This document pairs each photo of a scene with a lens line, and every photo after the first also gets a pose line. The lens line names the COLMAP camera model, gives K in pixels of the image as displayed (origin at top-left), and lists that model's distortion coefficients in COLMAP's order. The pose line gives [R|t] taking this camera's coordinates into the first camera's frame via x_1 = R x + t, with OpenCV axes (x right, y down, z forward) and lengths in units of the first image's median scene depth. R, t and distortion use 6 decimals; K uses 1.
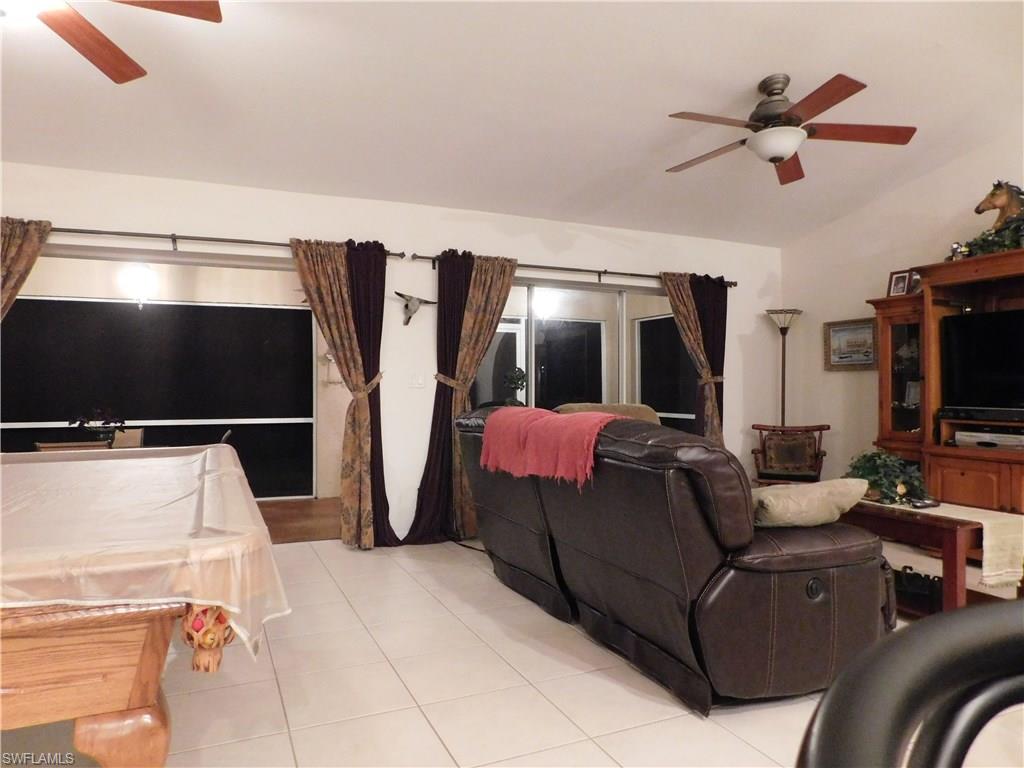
lens RADIAL K [[677.4, 0, 509.7], [0, 677.4, 380.4], [0, 0, 1]] dist [-0.038170, 0.005293]
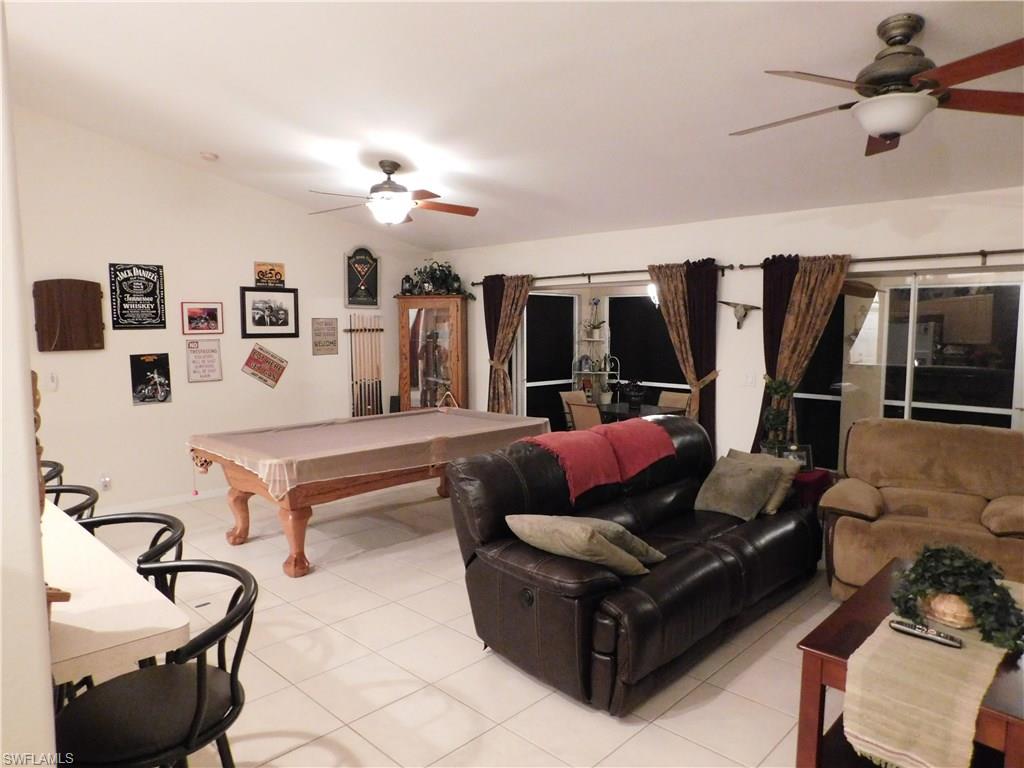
lens RADIAL K [[677.4, 0, 505.6], [0, 677.4, 382.9], [0, 0, 1]] dist [-0.038170, 0.005293]
pose [[0.363566, 0.081006, -0.928040, 0.745660], [0.009445, 0.995840, 0.090624, -0.098763], [0.931520, -0.041713, 0.361289, 0.244537]]
